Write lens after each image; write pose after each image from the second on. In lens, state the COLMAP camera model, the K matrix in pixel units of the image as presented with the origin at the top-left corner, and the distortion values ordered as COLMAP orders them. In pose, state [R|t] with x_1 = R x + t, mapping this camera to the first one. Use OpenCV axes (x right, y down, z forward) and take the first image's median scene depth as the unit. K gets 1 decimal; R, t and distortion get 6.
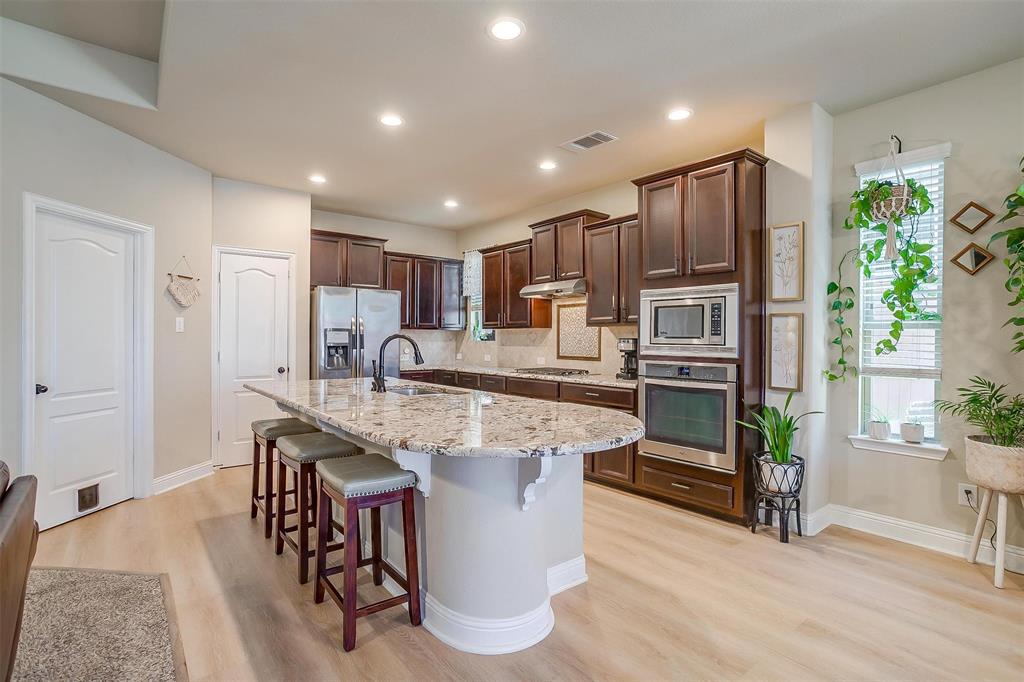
lens RADIAL K [[495.0, 0, 512.0], [0, 495.0, 341.0], [0, 0, 1]] dist [-0.051171, 0.026433]
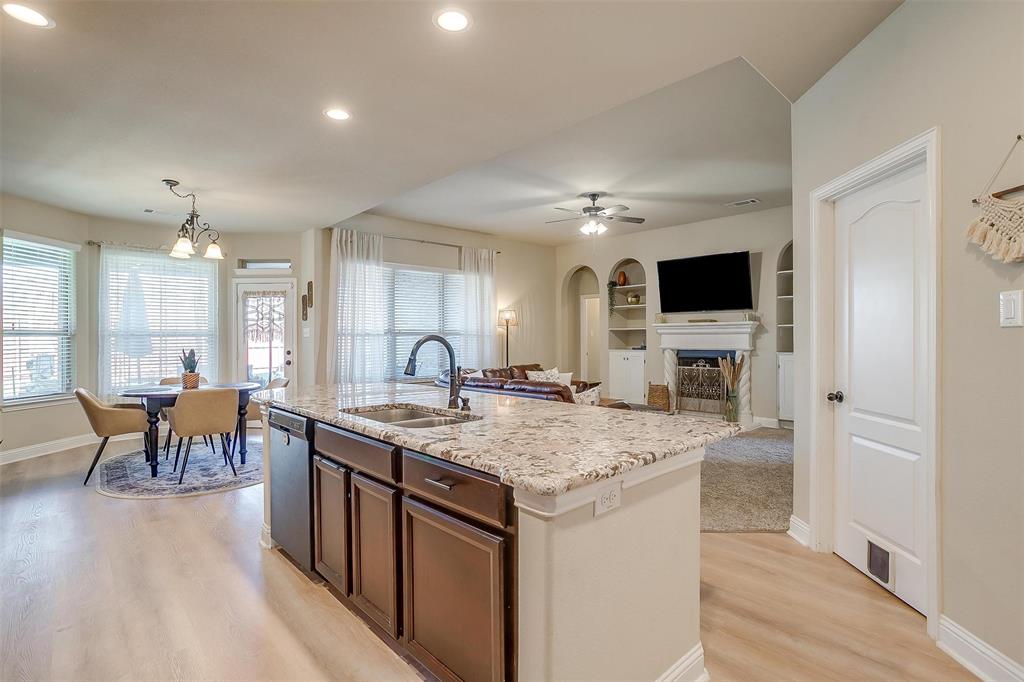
lens RADIAL K [[495.0, 0, 512.0], [0, 495.0, 341.0], [0, 0, 1]] dist [-0.051171, 0.026433]
pose [[-0.997257, 0.000334, -0.074016, -0.325570], [-0.000391, 0.999952, 0.009778, -0.014523], [0.074016, 0.009780, -0.997209, 1.970164]]
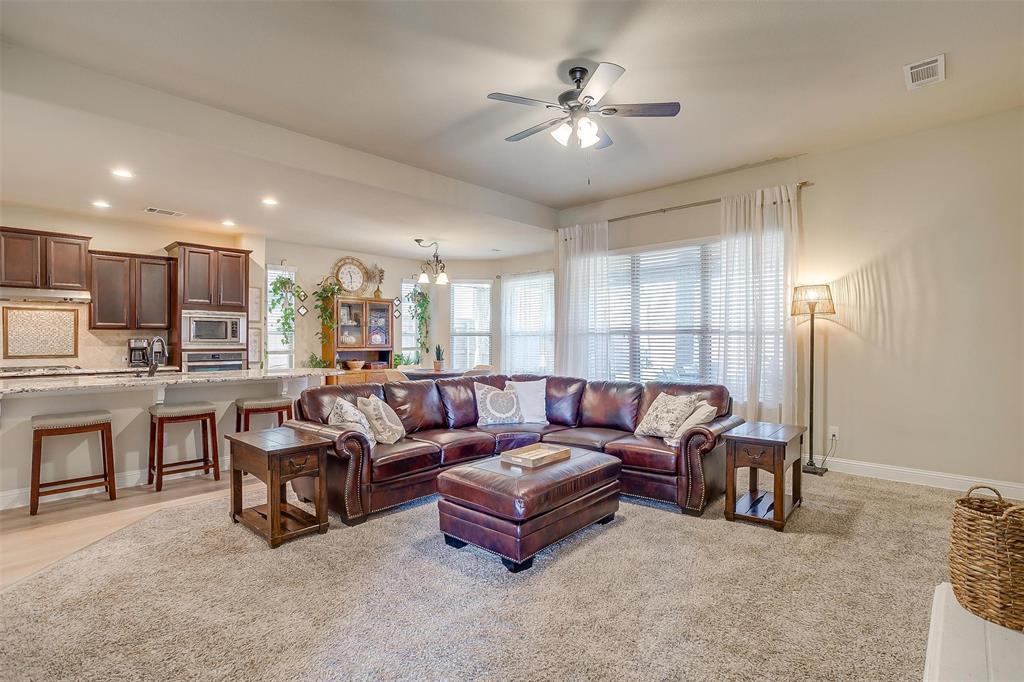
lens RADIAL K [[495.0, 0, 512.0], [0, 495.0, 341.0], [0, 0, 1]] dist [-0.051171, 0.026433]
pose [[-0.133994, -0.007071, 0.990957, -1.962964], [0.004483, 0.999960, 0.007741, -0.007906], [-0.990972, 0.005480, -0.133957, 0.161389]]
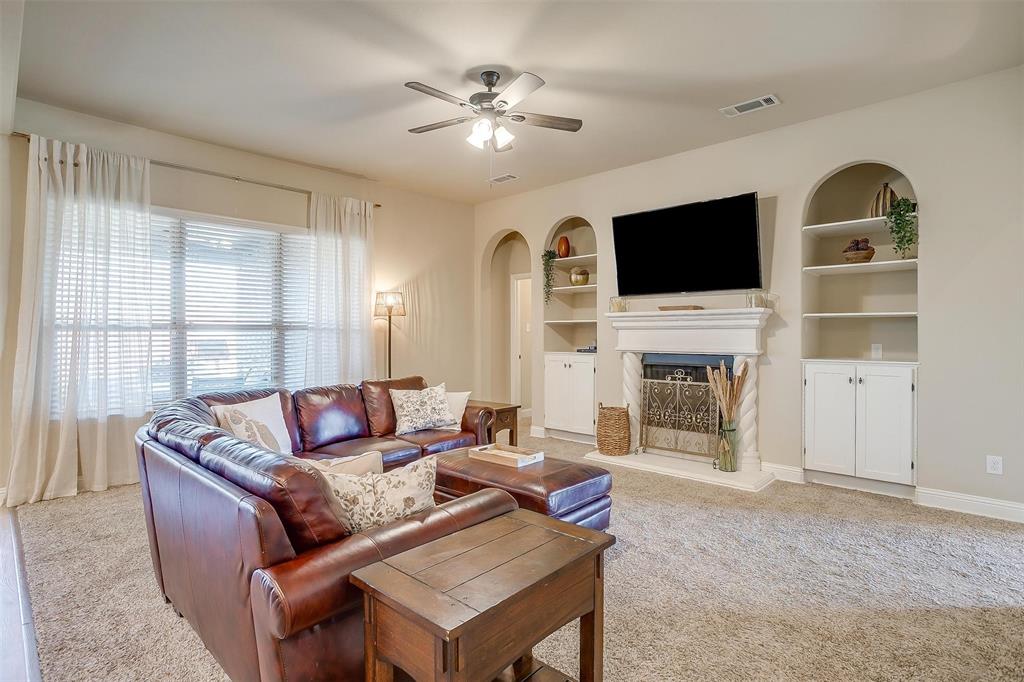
lens RADIAL K [[517.6, 0, 512.0], [0, 517.6, 341.0], [0, 0, 1]] dist [-0.033068, 0.000453]
pose [[-0.990654, -0.001082, -0.136395, -0.721899], [-0.003114, 0.999887, 0.014685, -0.008992], [0.136363, 0.014972, -0.990546, 1.094909]]
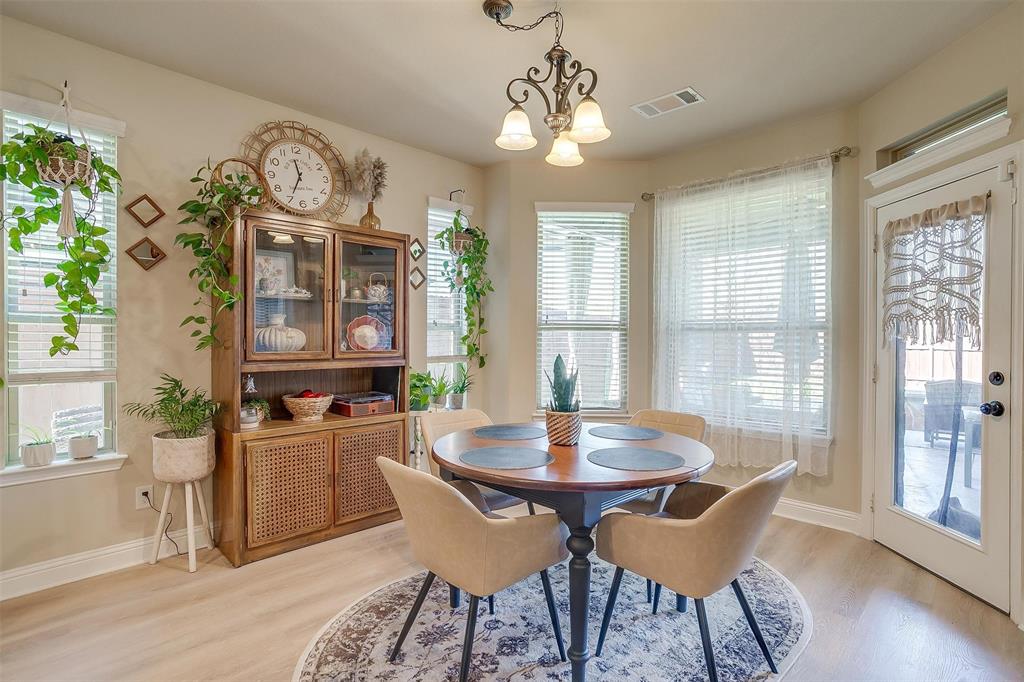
lens RADIAL K [[495.0, 0, 512.0], [0, 495.0, 341.0], [0, 0, 1]] dist [-0.051171, 0.026433]
pose [[-0.115646, -0.013341, 0.993201, -0.097745], [0.001956, 0.999905, 0.013659, -0.005635], [-0.993289, 0.003522, -0.115609, 0.363485]]
